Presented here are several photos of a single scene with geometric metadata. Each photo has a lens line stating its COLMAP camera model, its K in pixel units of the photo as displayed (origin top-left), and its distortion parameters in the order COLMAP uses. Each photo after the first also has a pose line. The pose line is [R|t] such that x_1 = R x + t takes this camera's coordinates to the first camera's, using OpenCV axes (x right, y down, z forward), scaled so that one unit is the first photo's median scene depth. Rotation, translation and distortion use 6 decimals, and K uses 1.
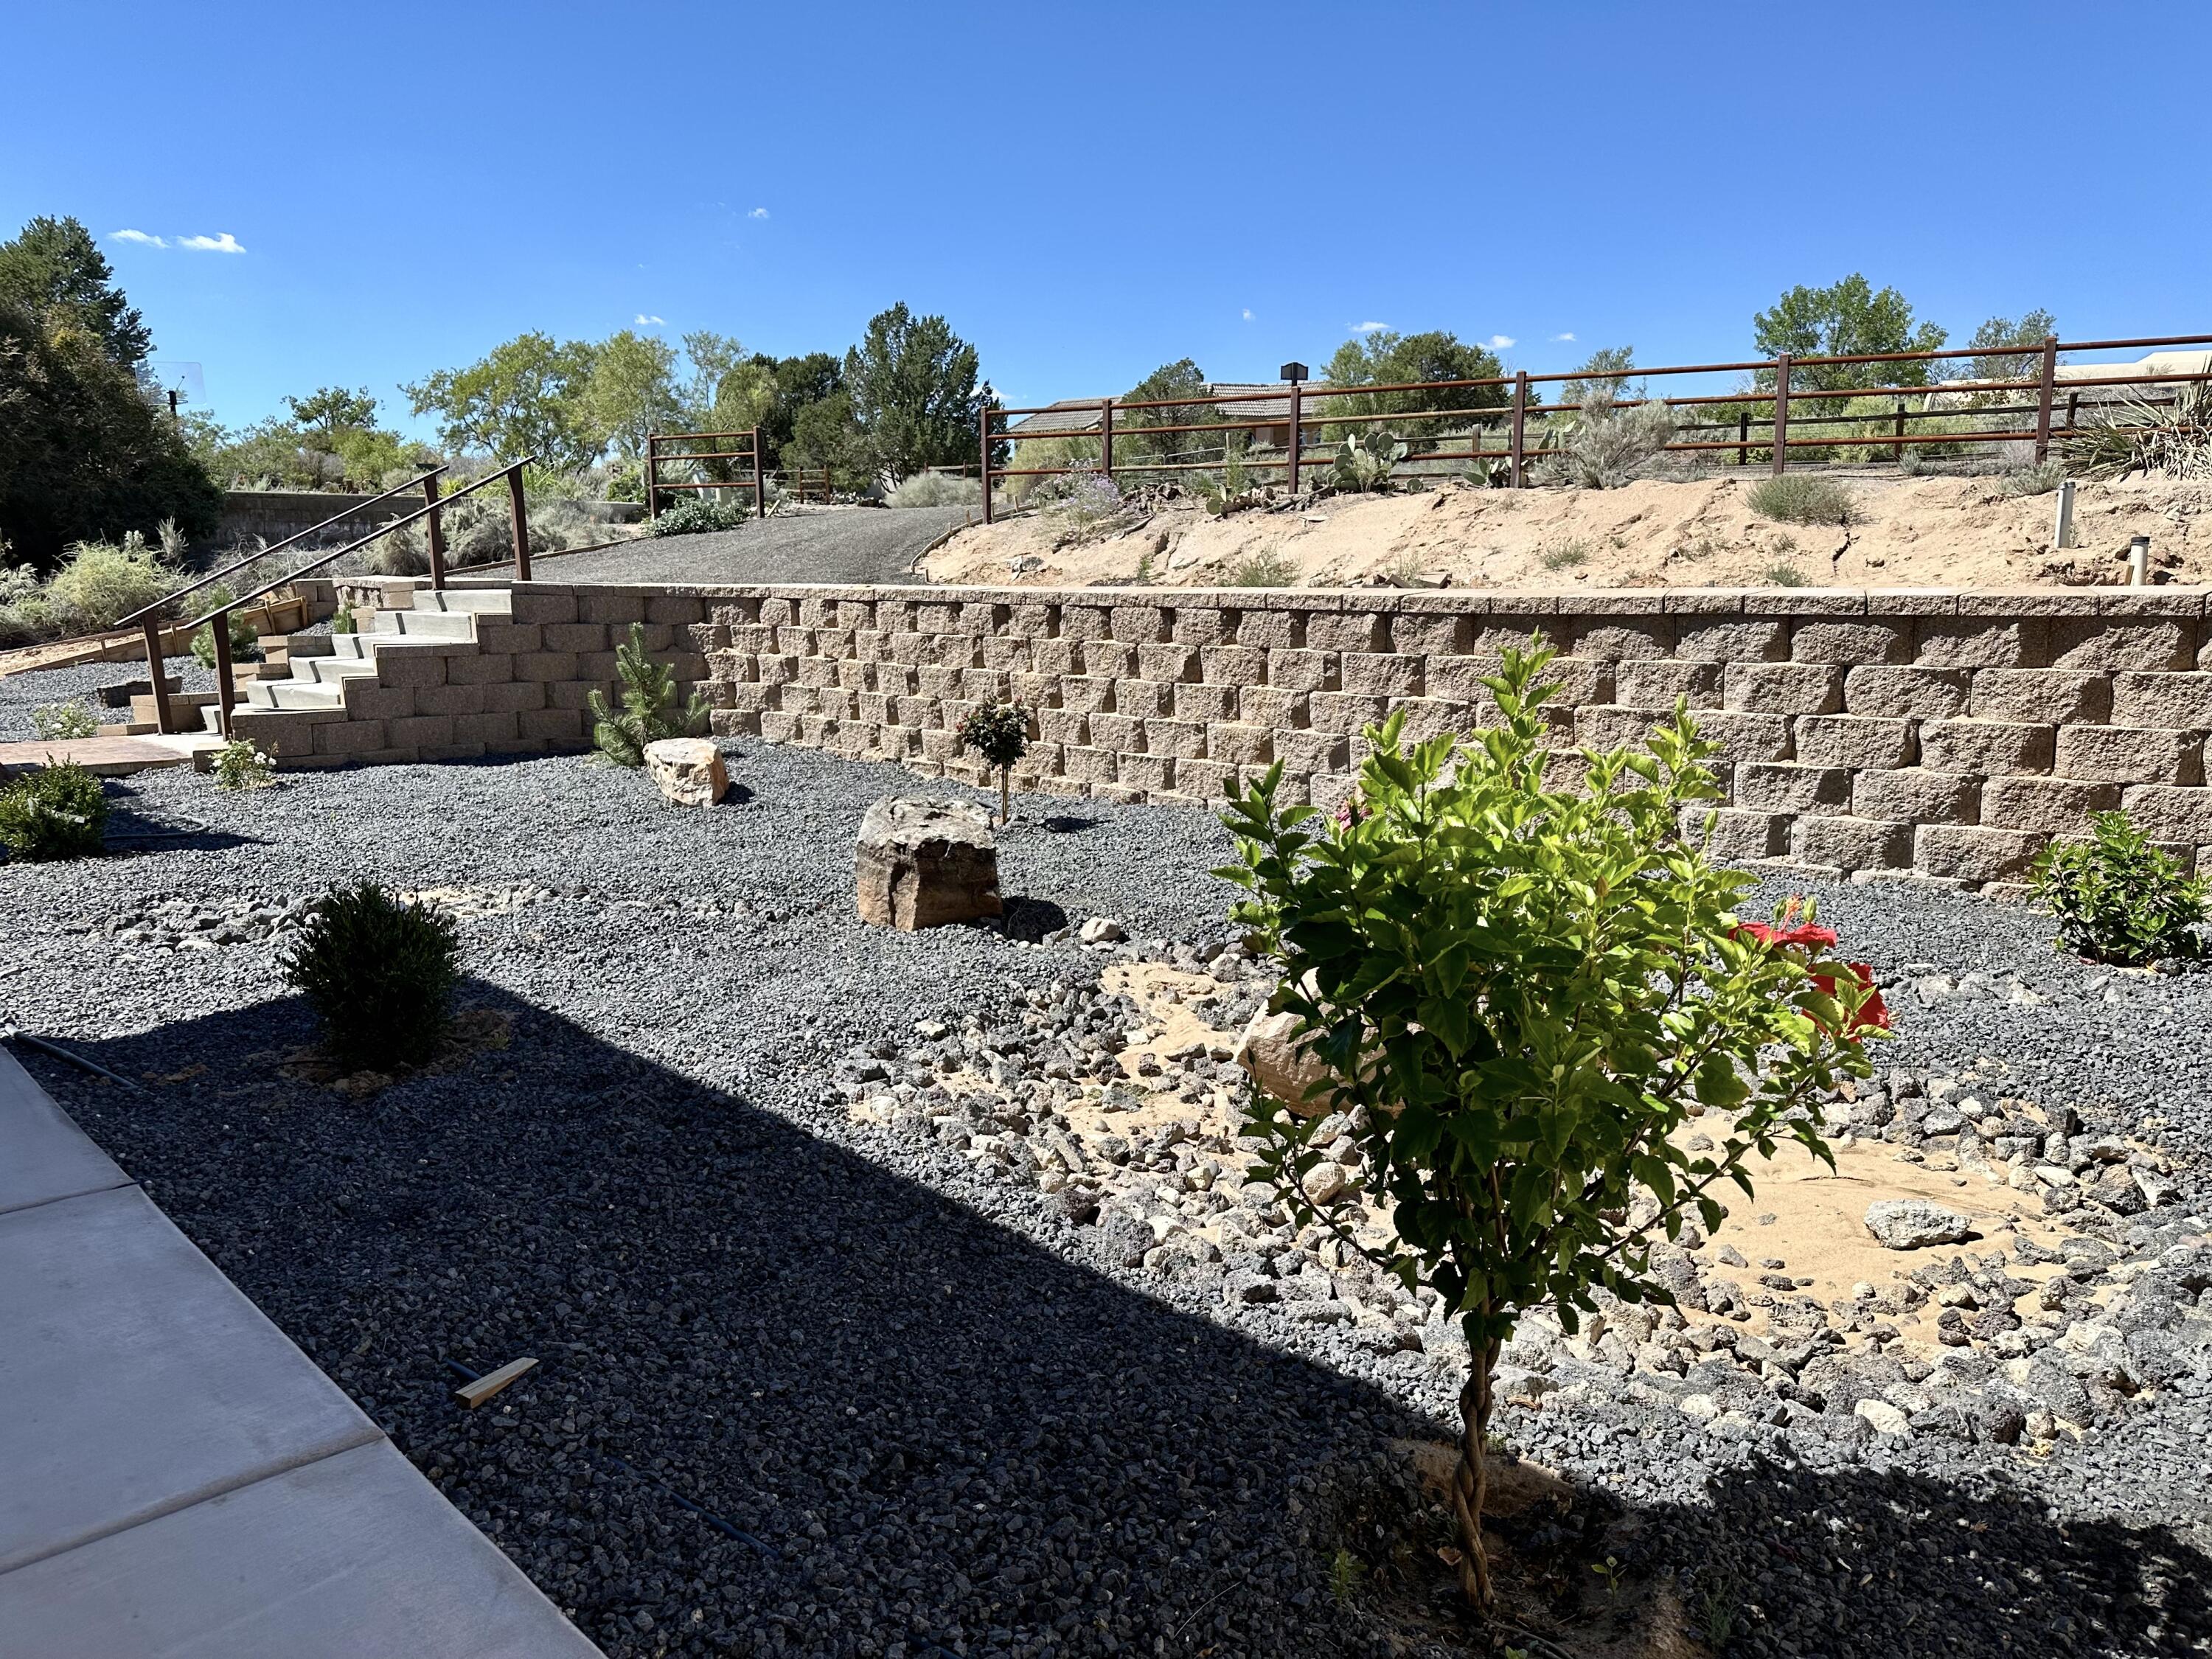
lens RADIAL K [[1543.5, 0, 1093.8], [0, 1543.5, 827.2], [0, 0, 1]] dist [0.087320, -0.108766]
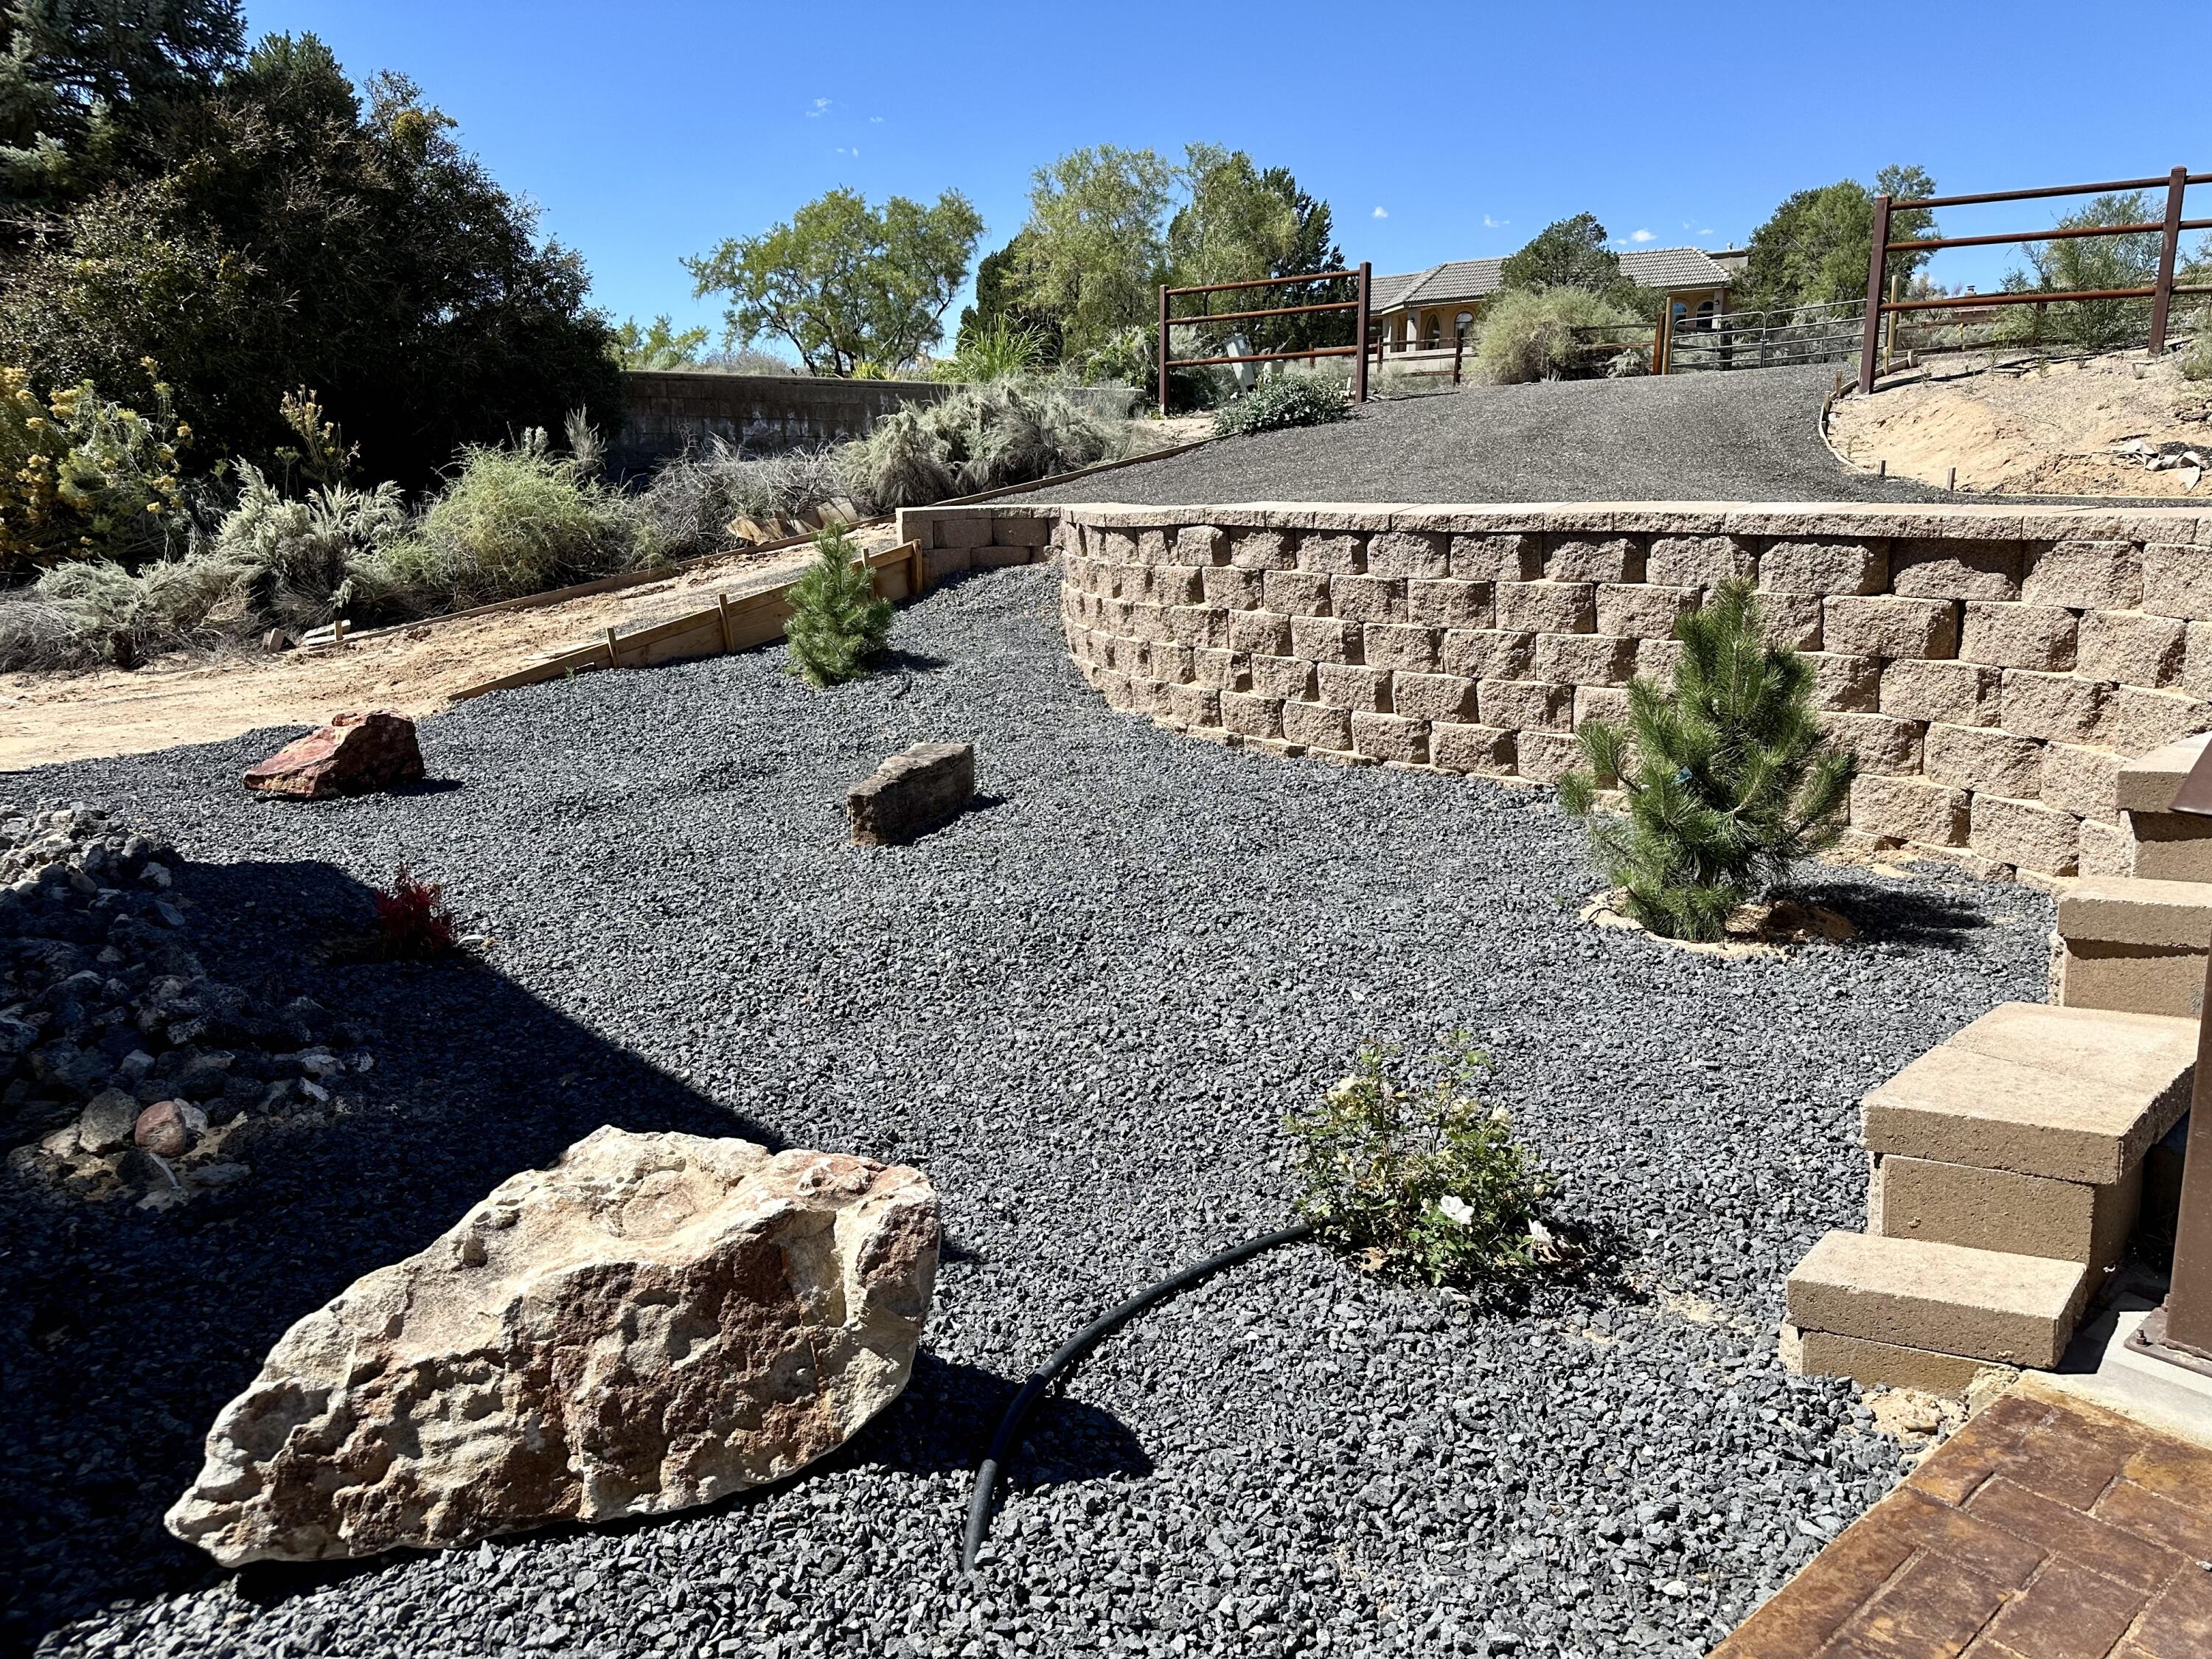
lens RADIAL K [[1543.5, 0, 1093.8], [0, 1543.5, 827.2], [0, 0, 1]] dist [0.087320, -0.108766]
pose [[0.997132, 0.010287, -0.074986, -0.198029], [-0.006094, 0.998416, 0.055929, -0.038174], [0.075443, -0.055312, 0.995615, 0.223144]]
